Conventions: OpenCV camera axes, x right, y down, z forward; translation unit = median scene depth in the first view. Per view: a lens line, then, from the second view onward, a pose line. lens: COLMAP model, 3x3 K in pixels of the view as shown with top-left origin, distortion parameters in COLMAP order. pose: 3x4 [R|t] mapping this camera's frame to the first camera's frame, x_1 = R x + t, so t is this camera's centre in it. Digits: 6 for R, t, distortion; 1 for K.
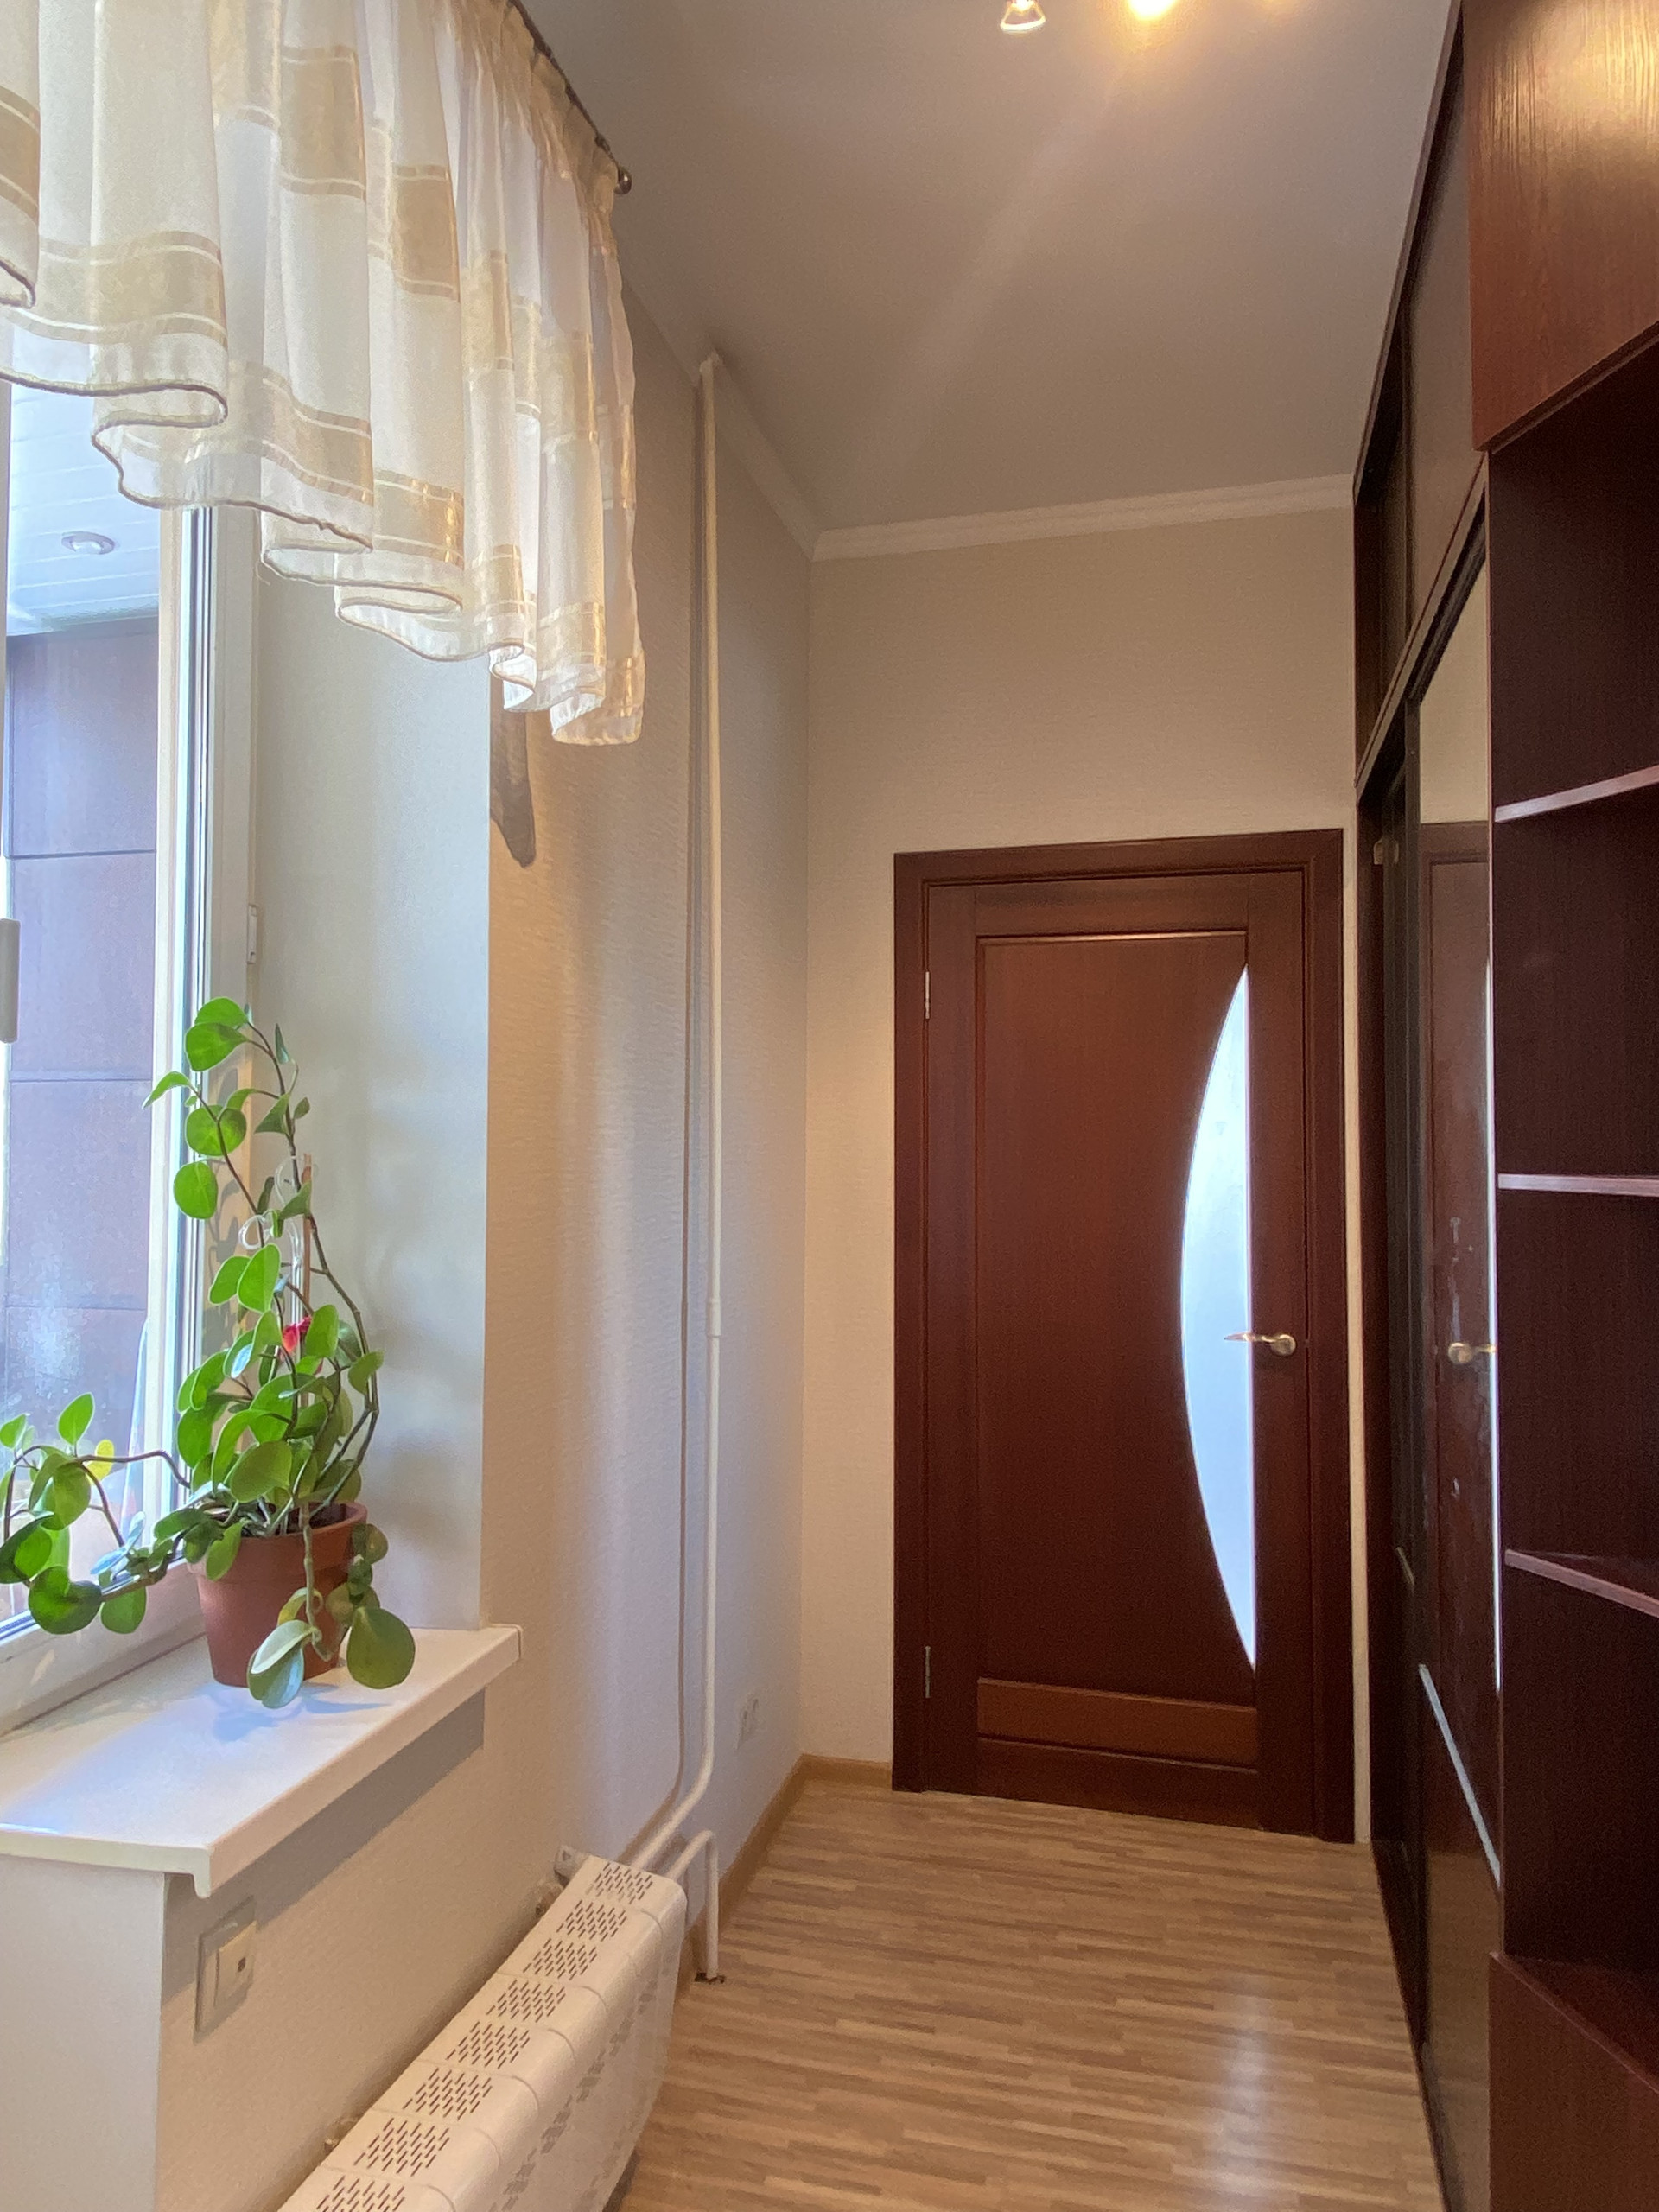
lens RADIAL K [[1450.0, 0, 826.2], [0, 1450.0, 1101.0], [0, 0, 1]] dist [0.001785, -0.016085]
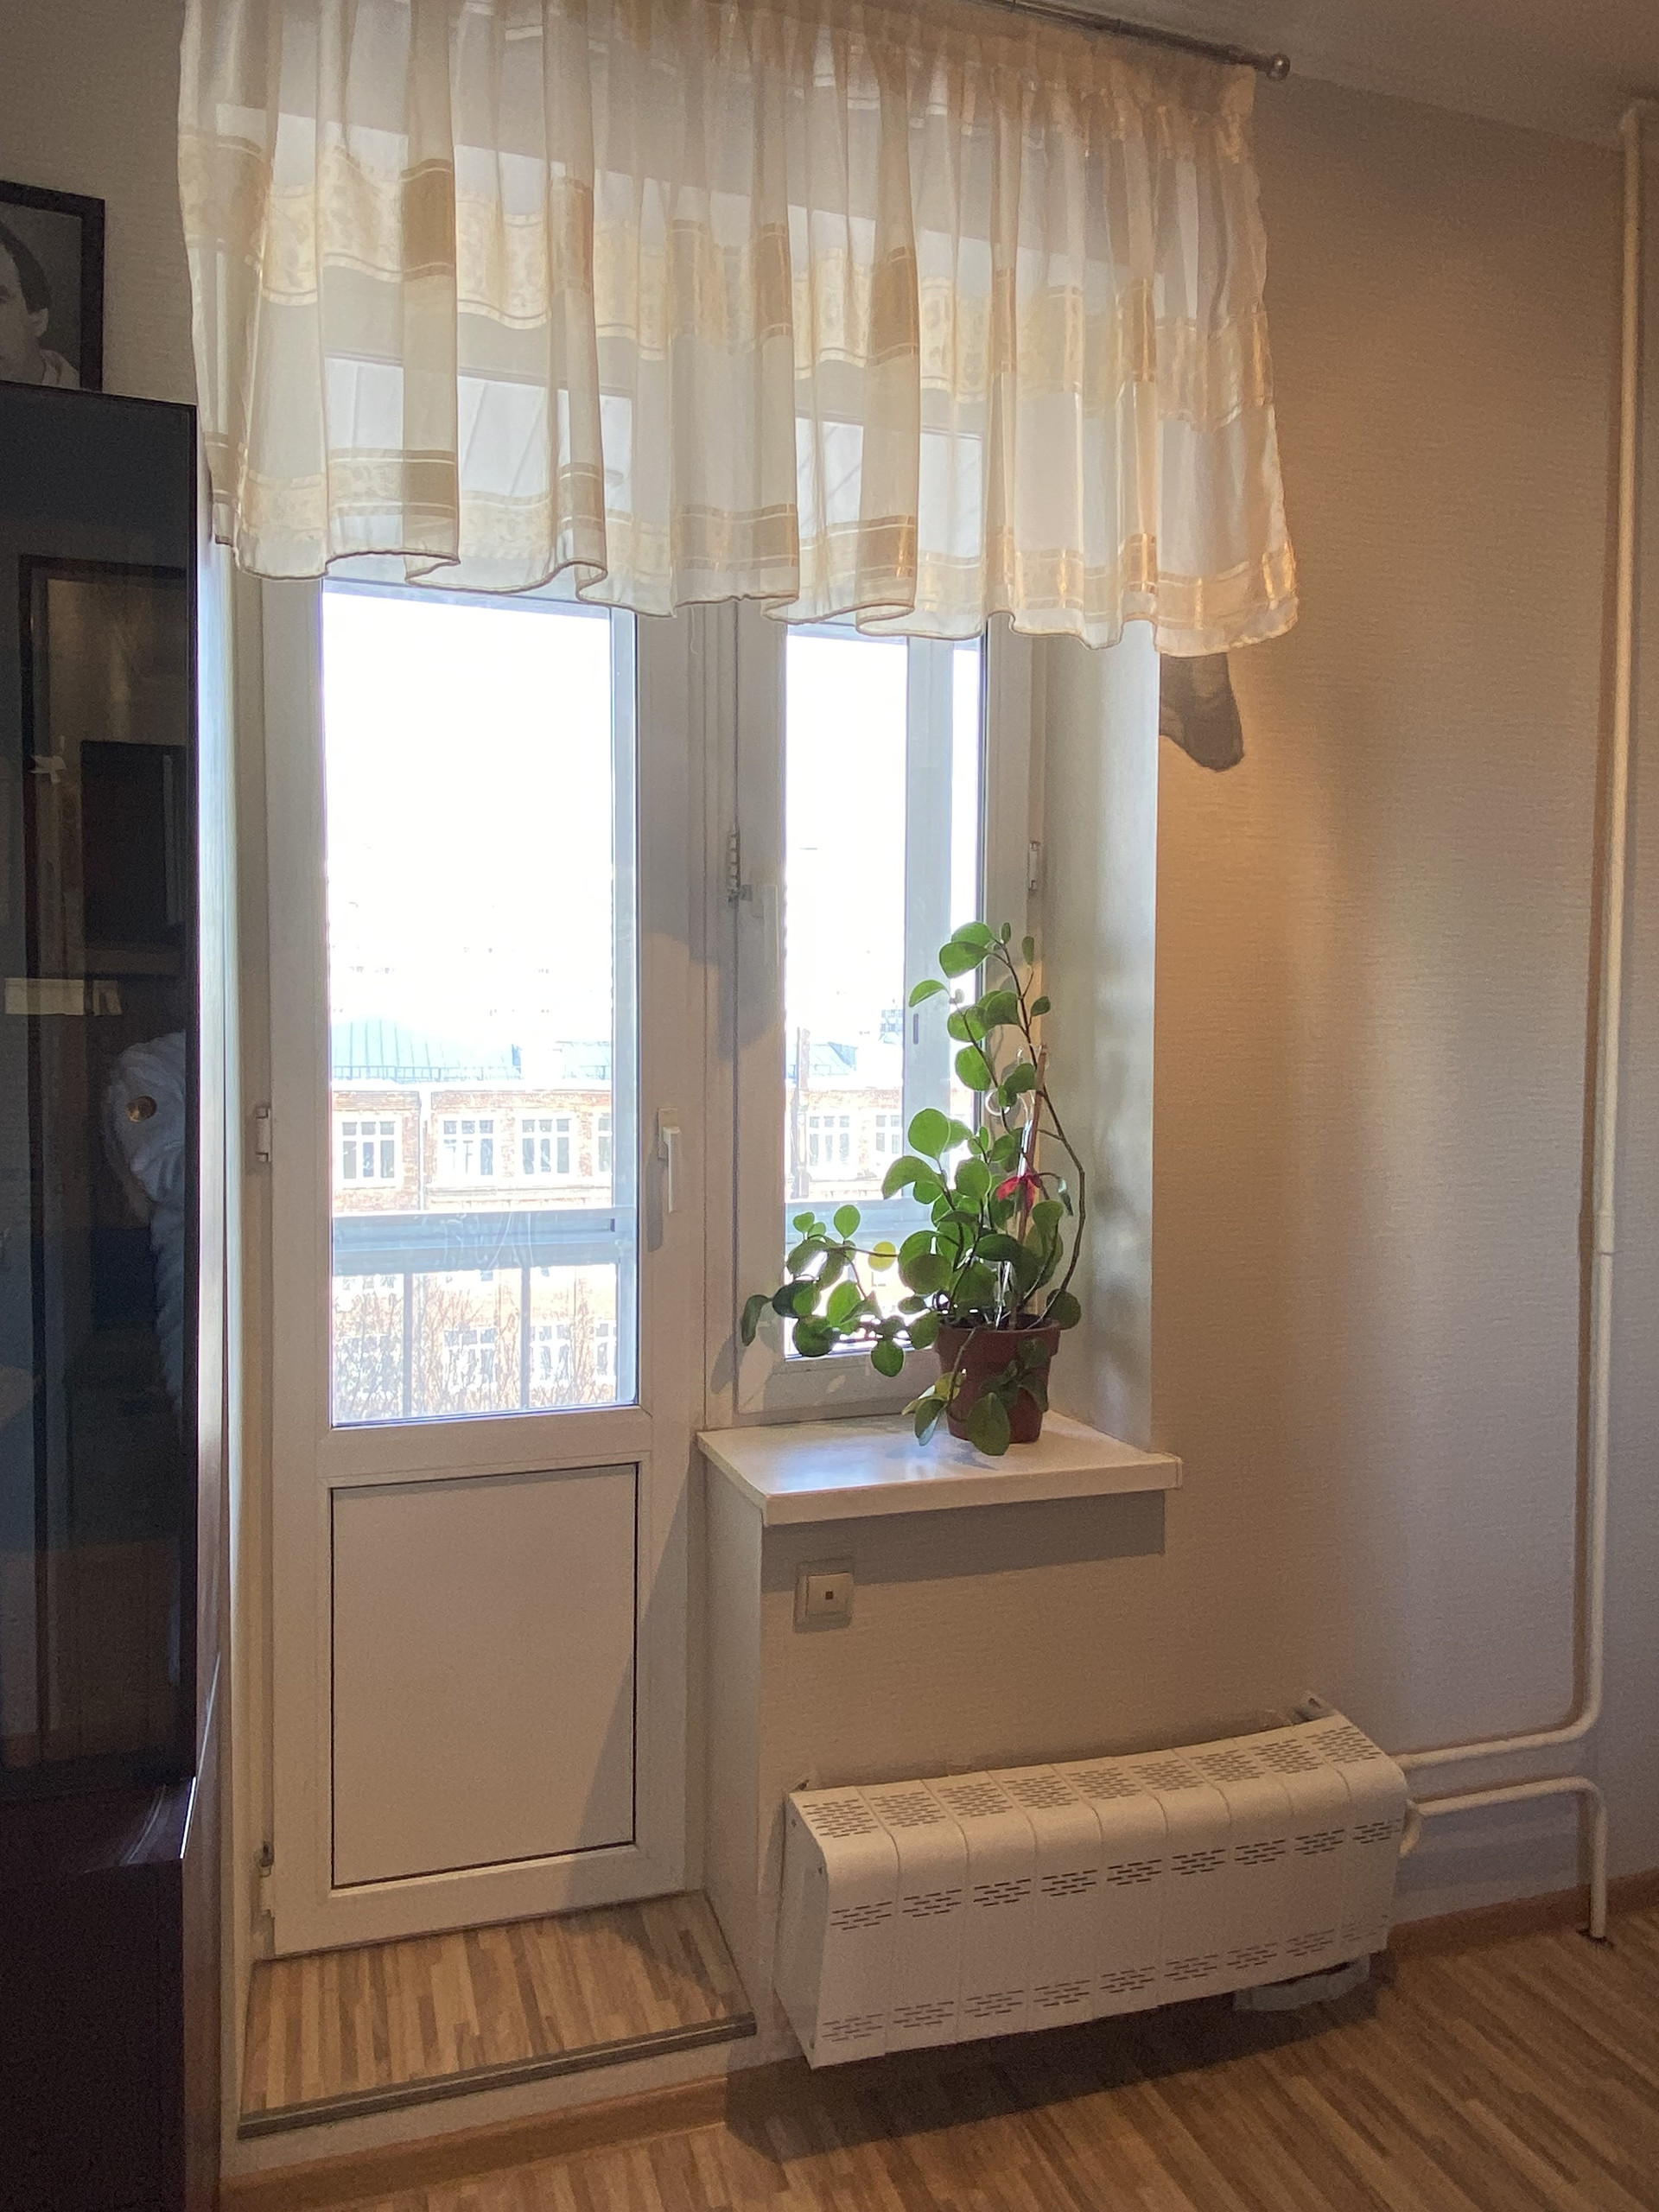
lens RADIAL K [[1450.0, 0, 808.3], [0, 1450.0, 1108.2], [0, 0, 1]] dist [0.001785, -0.016085]
pose [[0.544072, 0.028773, -0.838545, 0.560649], [0.029319, 0.998150, 0.053272, 0.021055], [0.838526, -0.053569, 0.542222, 0.154470]]
